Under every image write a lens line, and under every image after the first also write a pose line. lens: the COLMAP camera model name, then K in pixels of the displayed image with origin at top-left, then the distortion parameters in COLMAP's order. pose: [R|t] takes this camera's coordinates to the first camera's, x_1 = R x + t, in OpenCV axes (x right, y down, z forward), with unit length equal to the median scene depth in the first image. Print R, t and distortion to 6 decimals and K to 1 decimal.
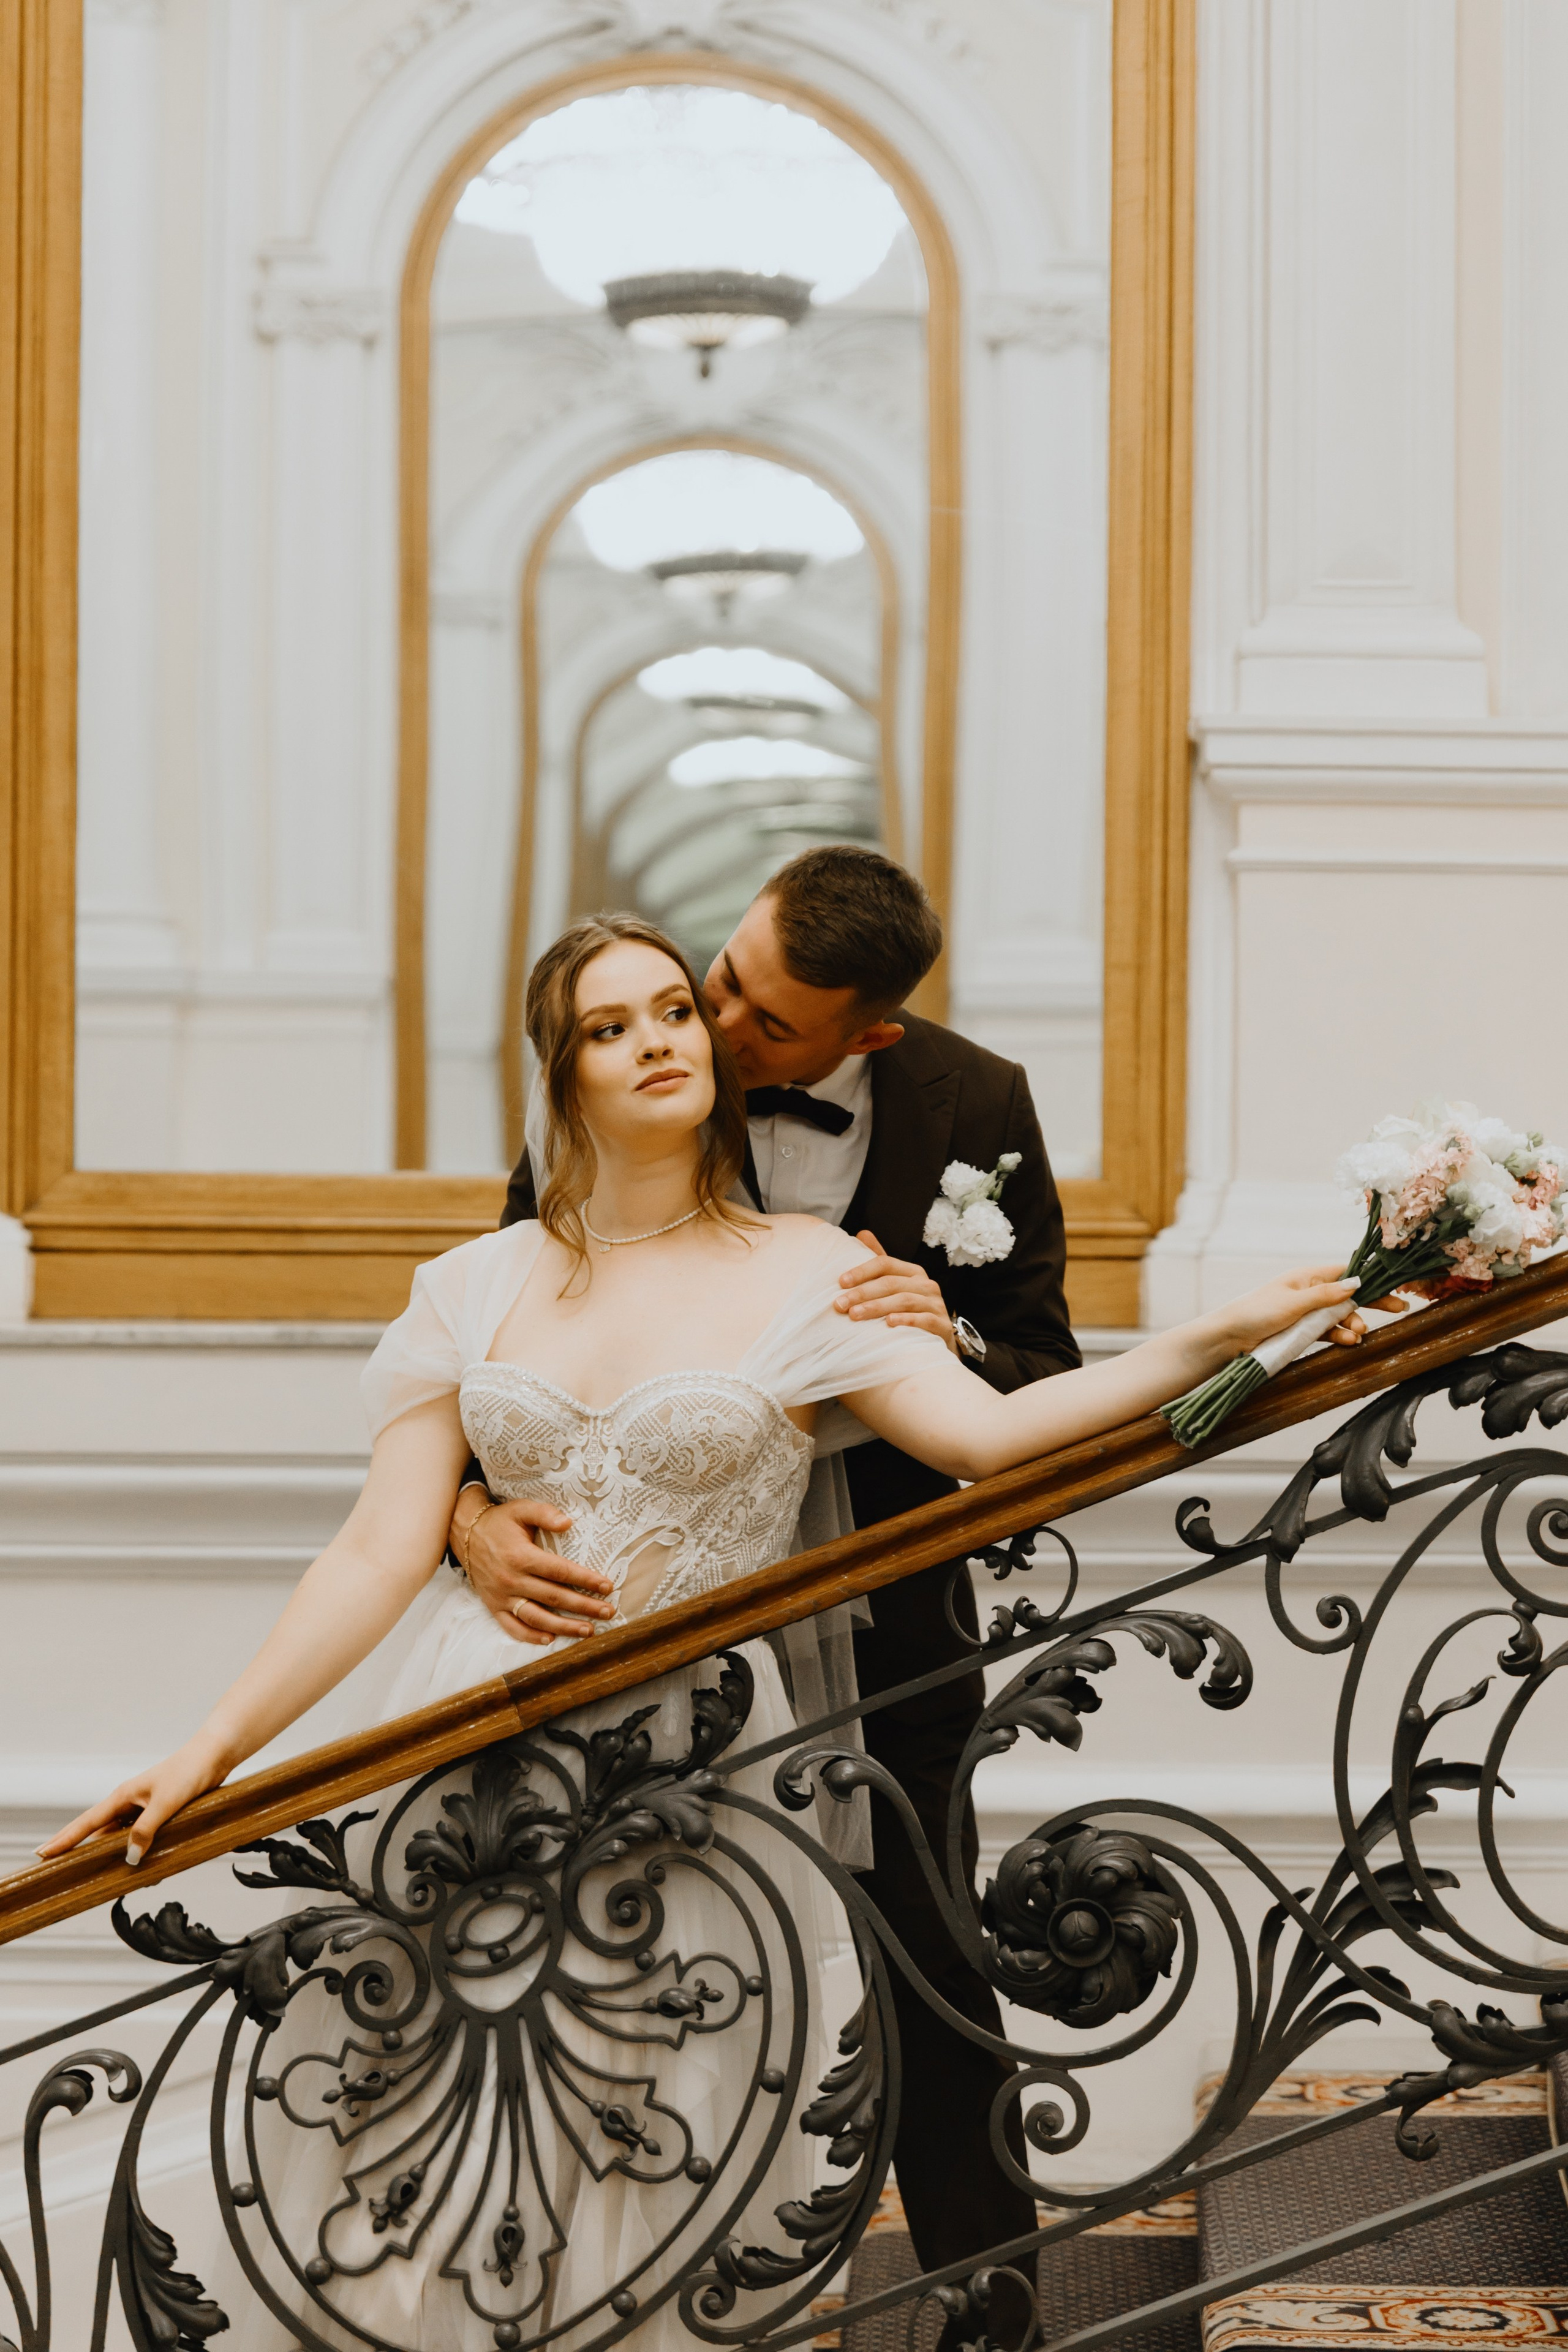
lens RADIAL K [[7863.7, 0, 784.0], [0, 7863.7, 1176.0], [0, 0, 1]] dist [-0.058678, 0.799319]
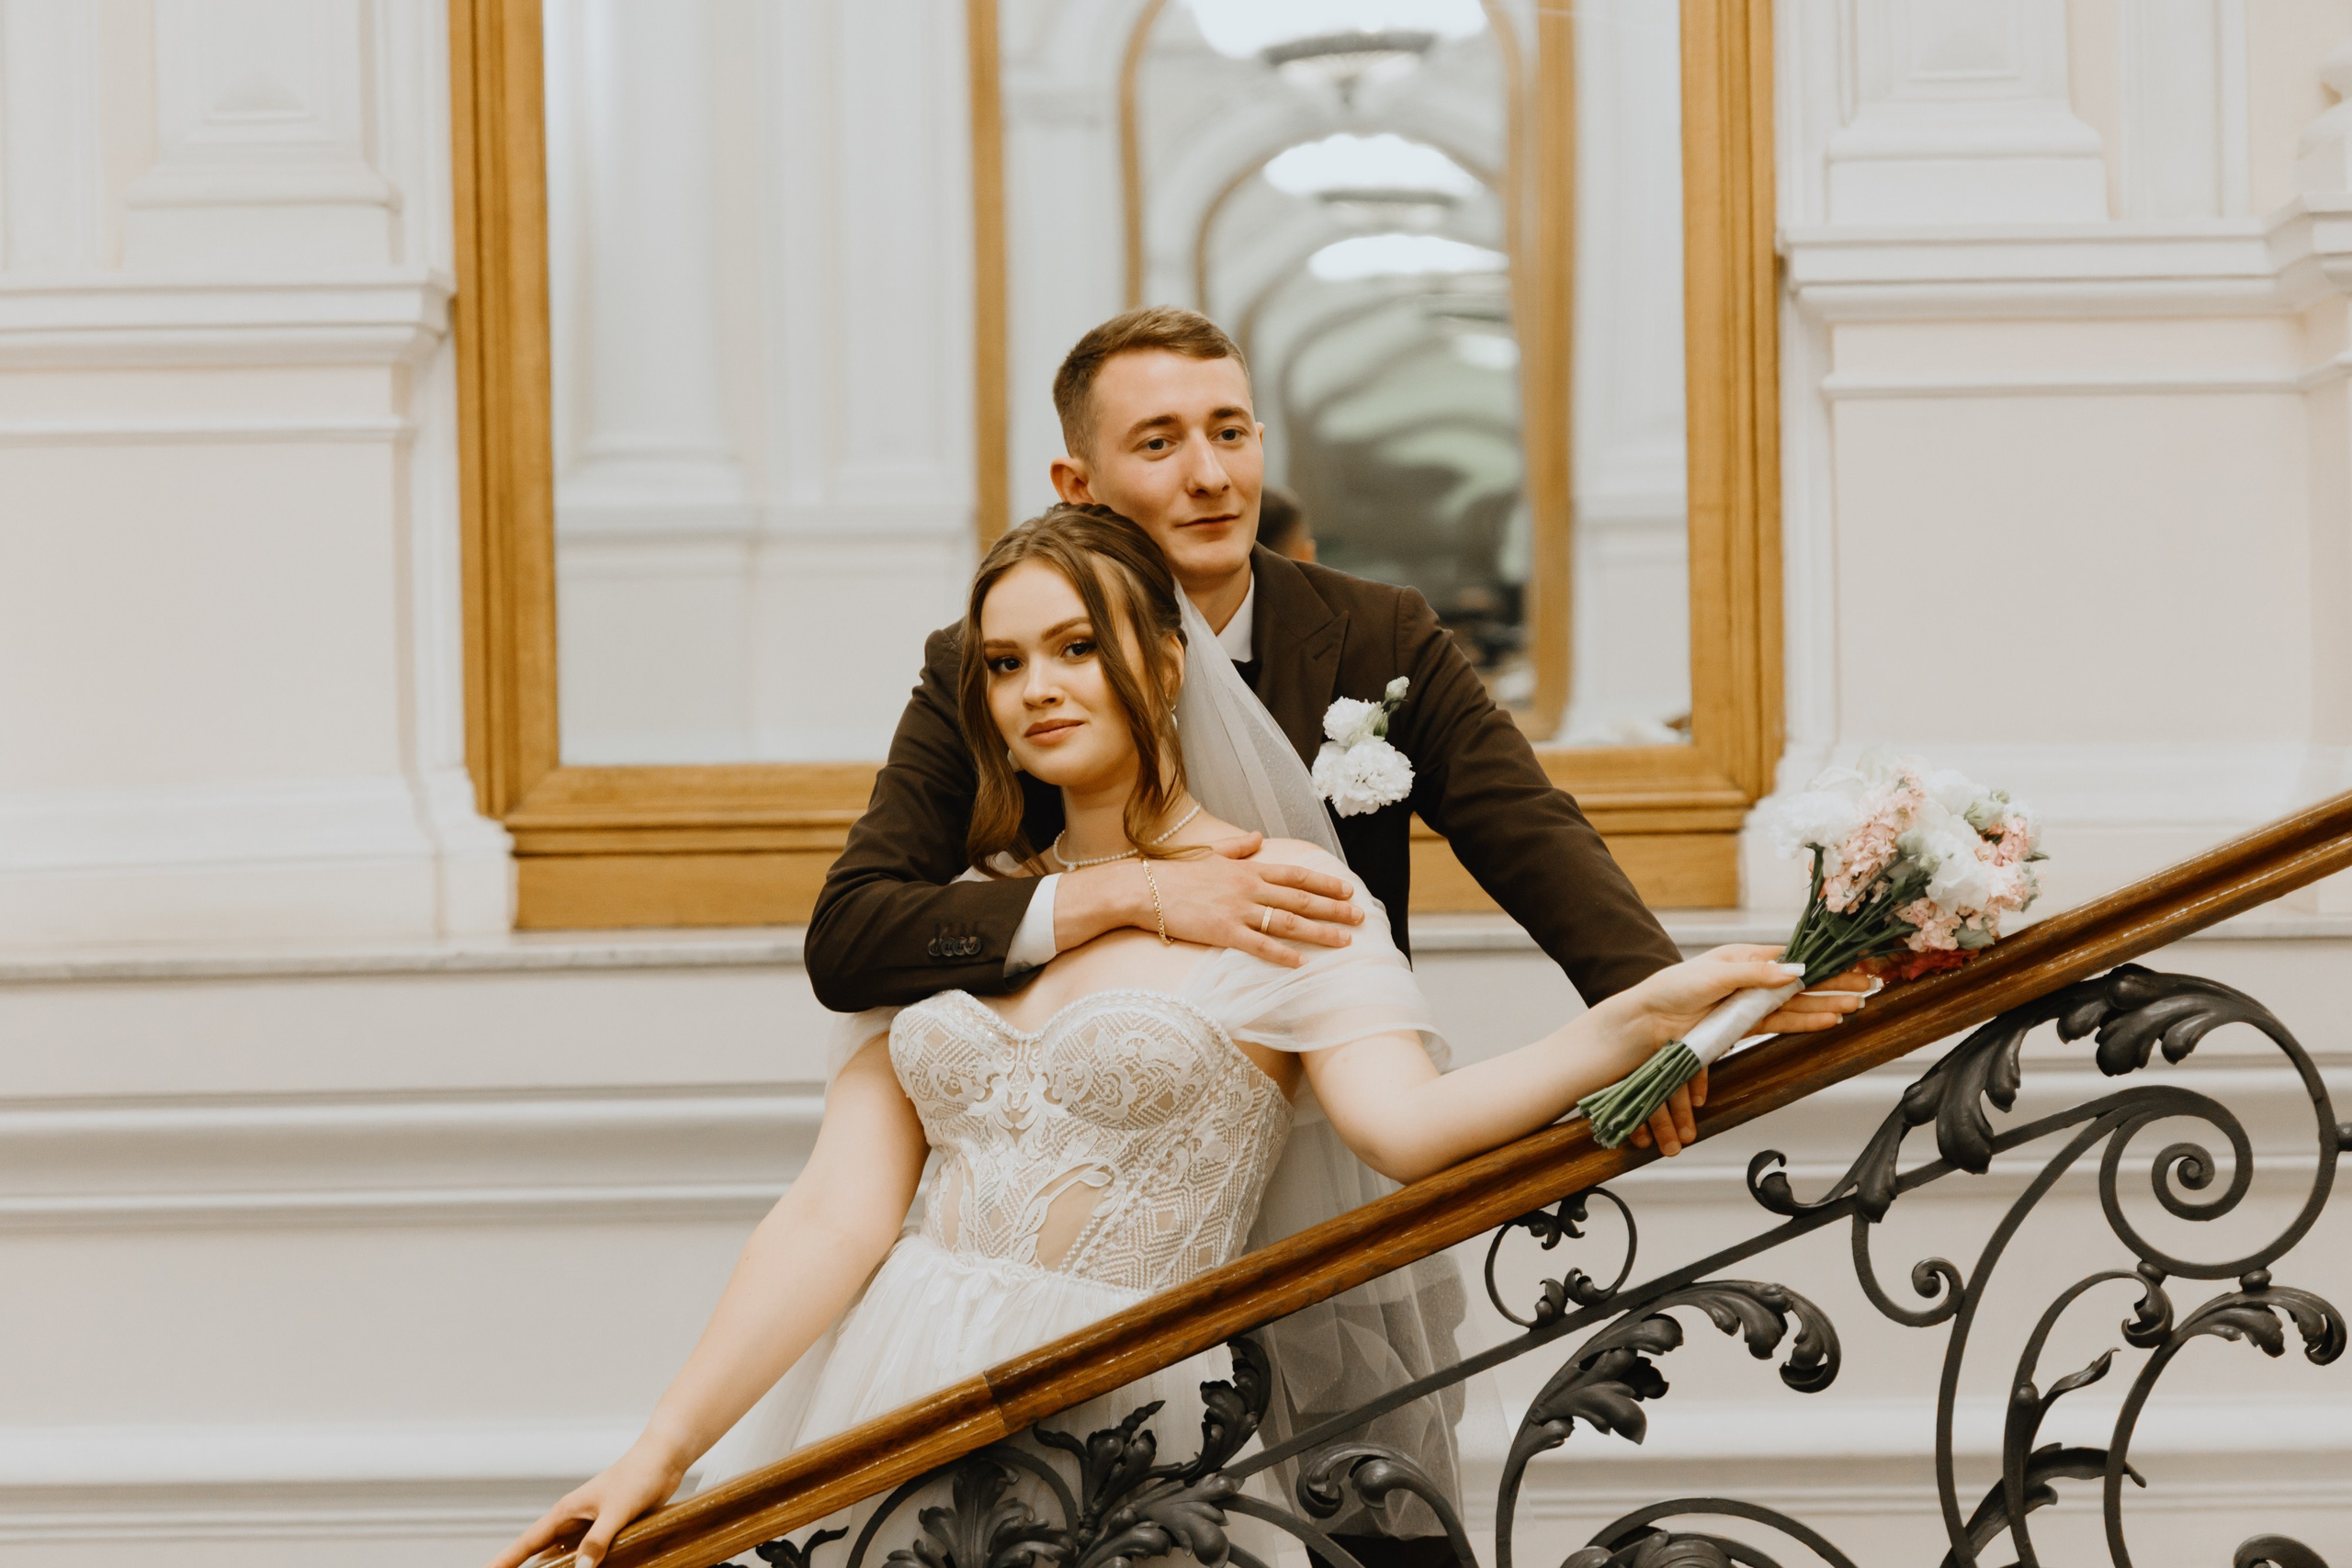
lens RADIAL K [[7862.9, 0, 1115.1], [0, 7862.9, 782.1], [0, 0, 1]] dist [-0.058678, 0.799319]
pose [[0.998514, -0.027628, -0.046966, 0.021836], [0.028483, 0.999439, 0.017638, -0.017291], [0.046452, -0.018950, 0.998741, 0.126203]]
